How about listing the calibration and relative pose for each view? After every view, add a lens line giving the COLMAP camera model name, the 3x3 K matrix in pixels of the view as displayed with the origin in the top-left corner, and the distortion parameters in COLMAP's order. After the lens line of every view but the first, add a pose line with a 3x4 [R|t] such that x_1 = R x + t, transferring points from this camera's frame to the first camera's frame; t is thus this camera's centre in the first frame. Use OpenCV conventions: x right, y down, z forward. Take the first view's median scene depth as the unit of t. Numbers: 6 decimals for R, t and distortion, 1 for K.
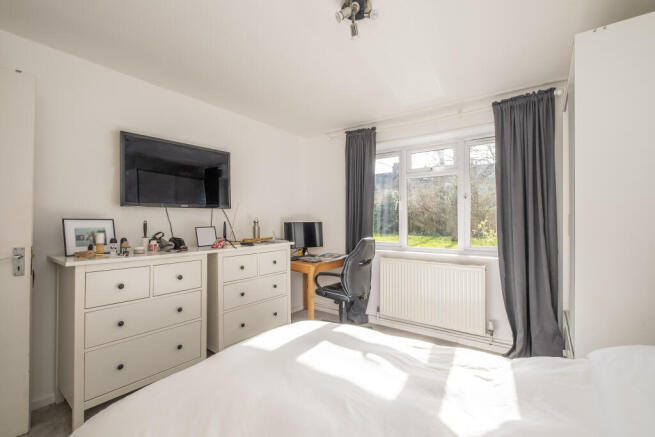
lens RADIAL K [[296.3, 0, 327.5], [0, 296.3, 218.5], [0, 0, 1]] dist [-0.001196, -0.000144]
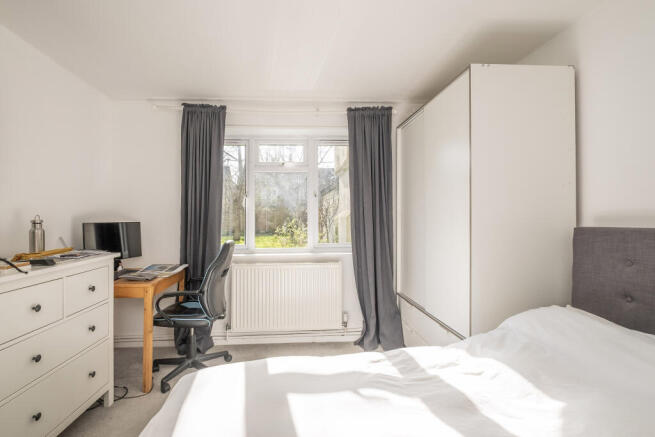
lens RADIAL K [[301.4, 0, 308.2], [0, 301.4, 217.2], [0, 0, 1]] dist [-0.003604, -0.000415]
pose [[0.765341, 0.000158, 0.643625, -0.221712], [0.004218, 0.999977, -0.005261, 0.006543], [-0.643611, 0.006741, 0.765323, 0.234294]]
